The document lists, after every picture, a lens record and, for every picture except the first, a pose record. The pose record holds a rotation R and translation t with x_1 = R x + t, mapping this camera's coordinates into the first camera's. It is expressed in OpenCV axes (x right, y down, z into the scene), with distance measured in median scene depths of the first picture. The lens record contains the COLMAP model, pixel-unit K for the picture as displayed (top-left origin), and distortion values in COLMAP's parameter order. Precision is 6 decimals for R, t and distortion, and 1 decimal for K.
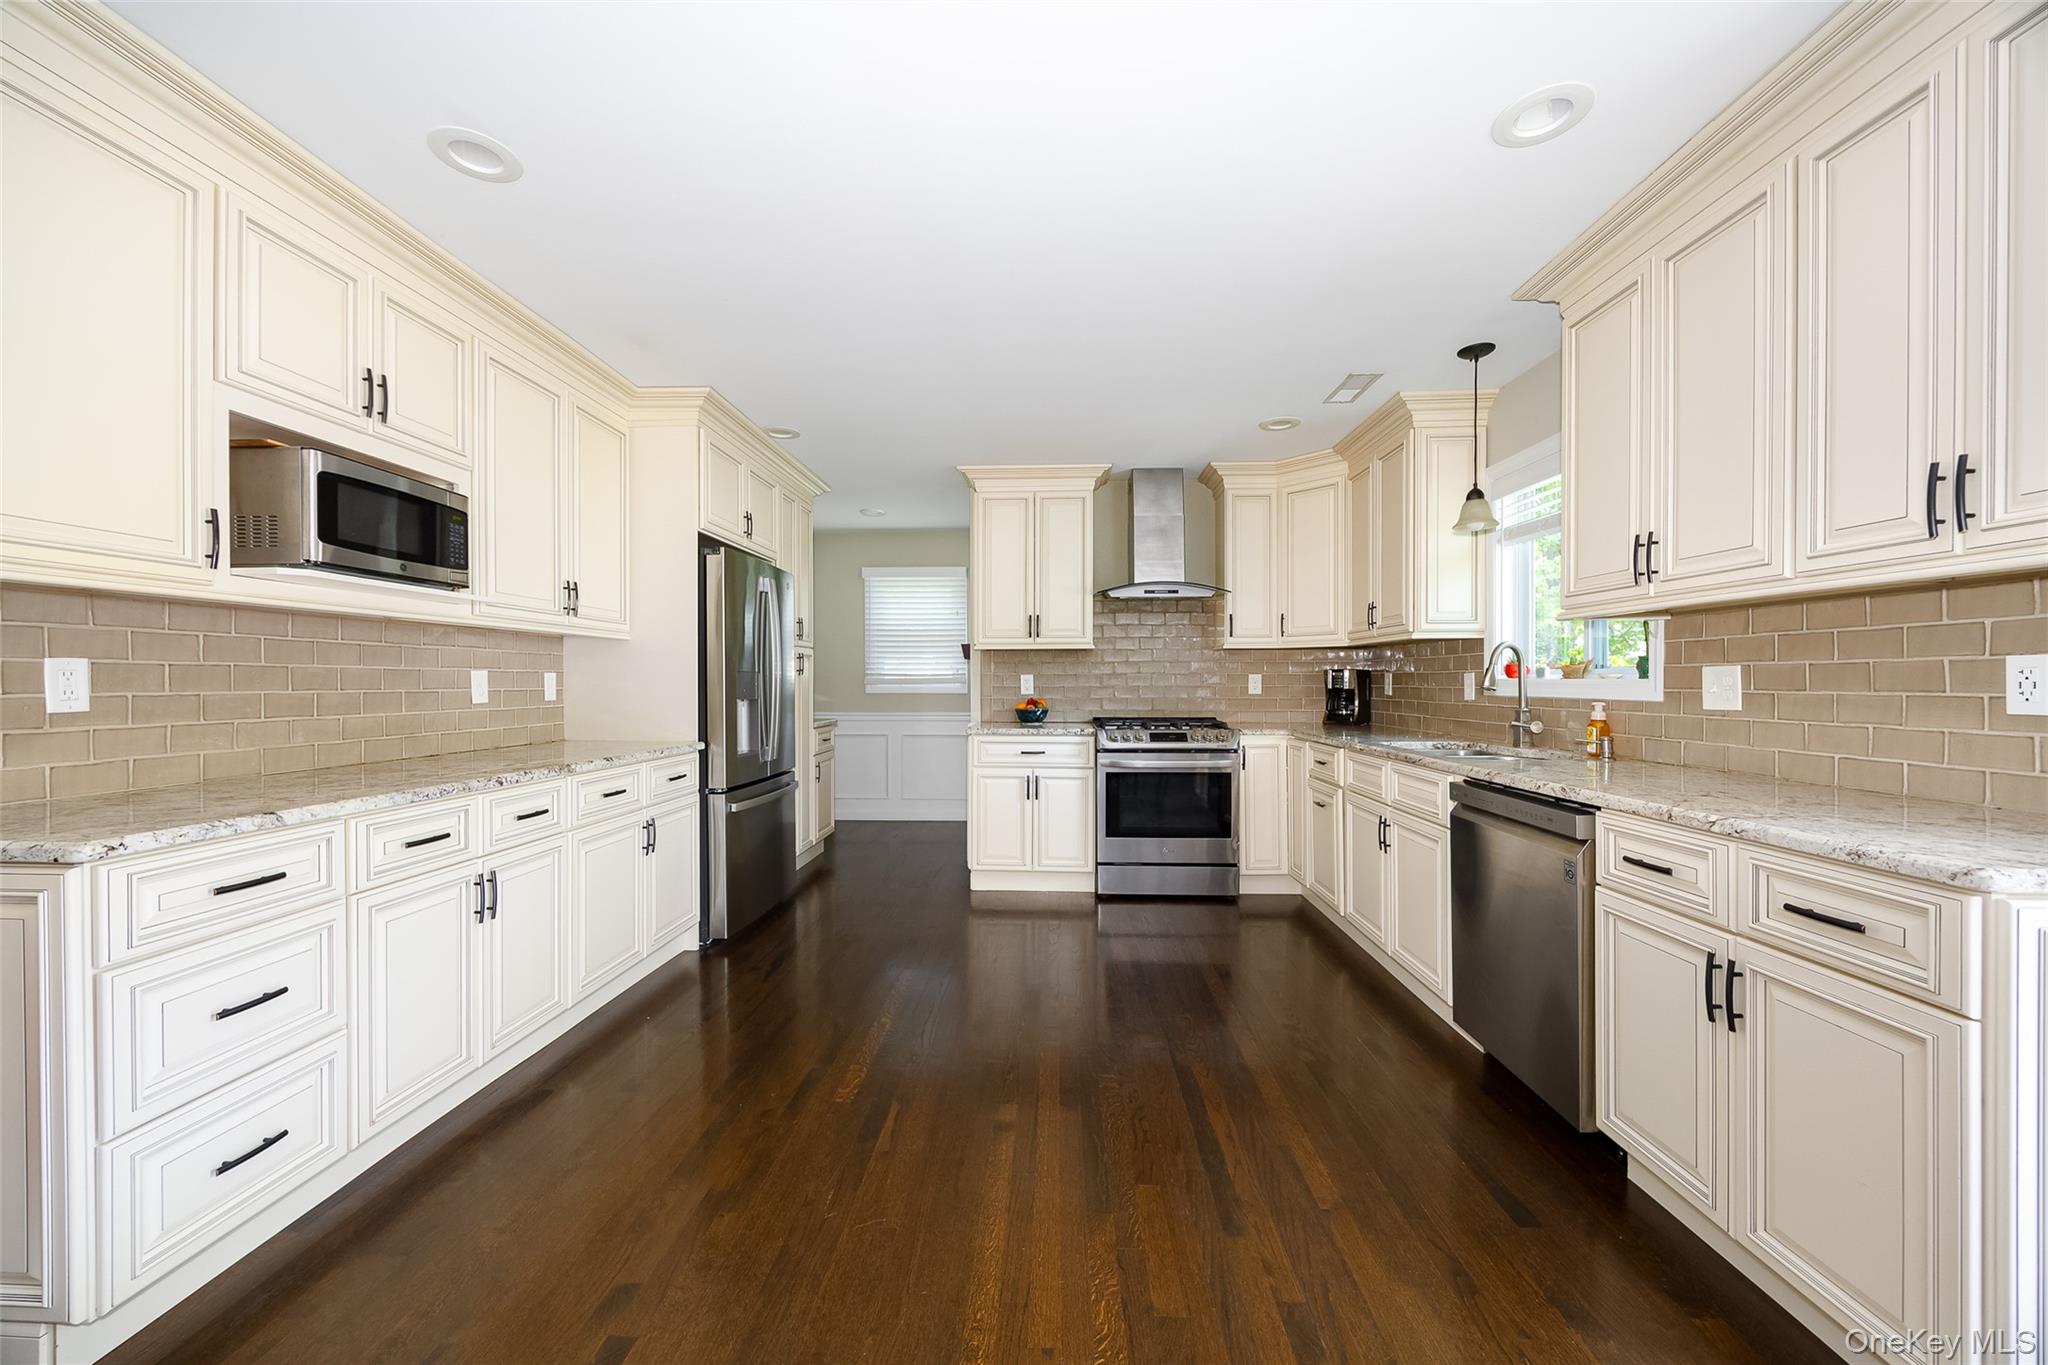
lens RADIAL K [[796.6, 0, 1035.2], [0, 796.6, 686.4], [0, 0, 1]] dist [0.003635, -0.000398]
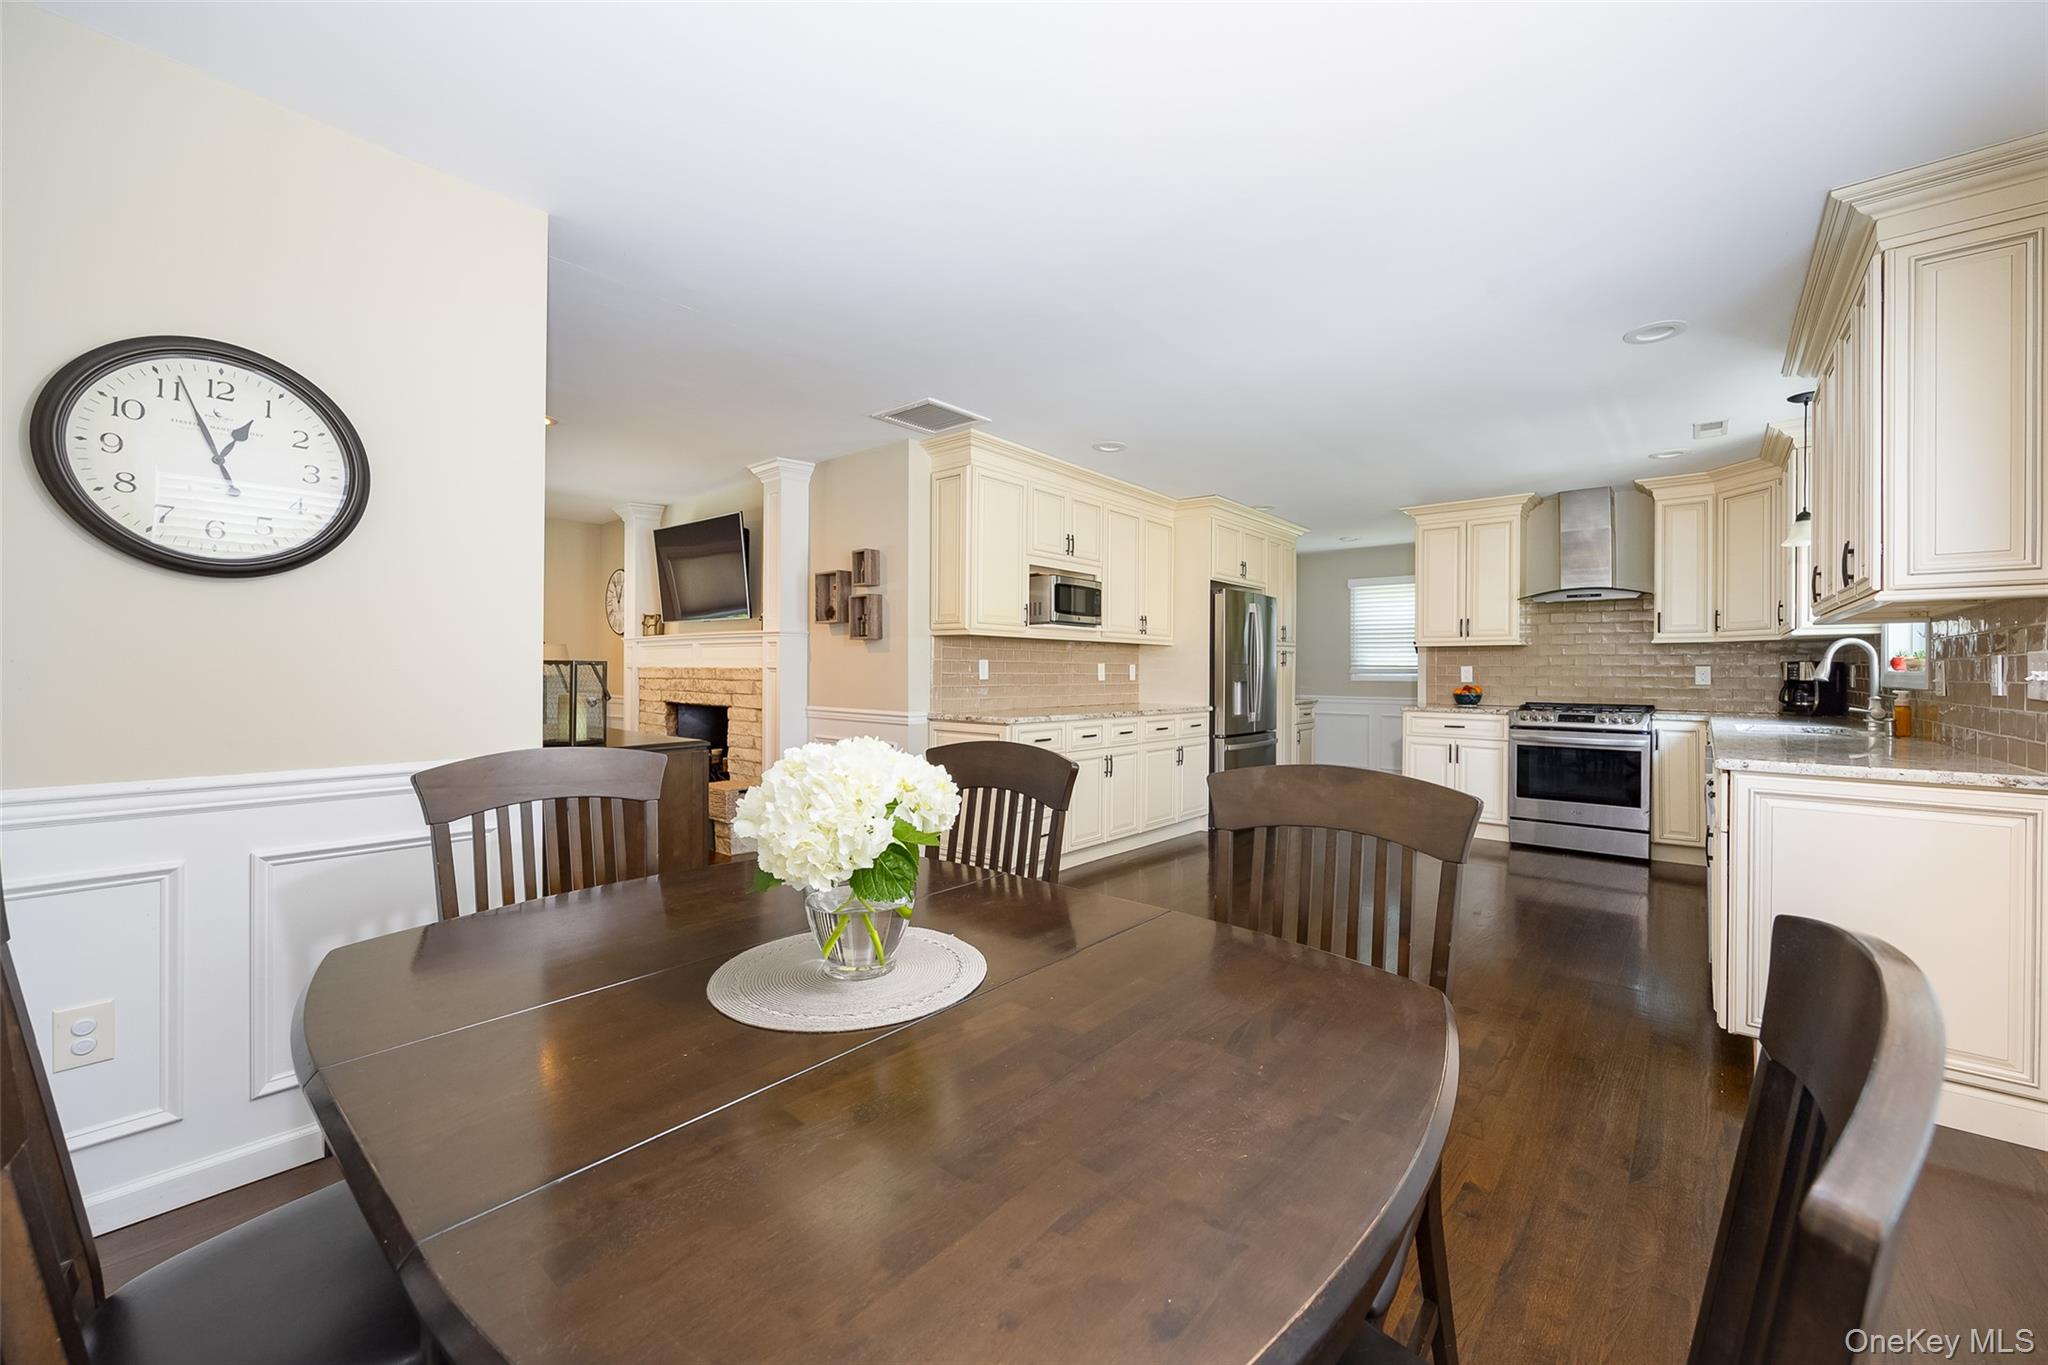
lens RADIAL K [[796.6, 0, 1027.9], [0, 796.6, 673.9], [0, 0, 1]] dist [0.003635, -0.000398]
pose [[0.783740, 0.007533, -0.621043, 0.268558], [-0.009913, 0.999951, -0.000381, 0.005396], [0.621010, 0.006455, 0.783776, -0.462223]]
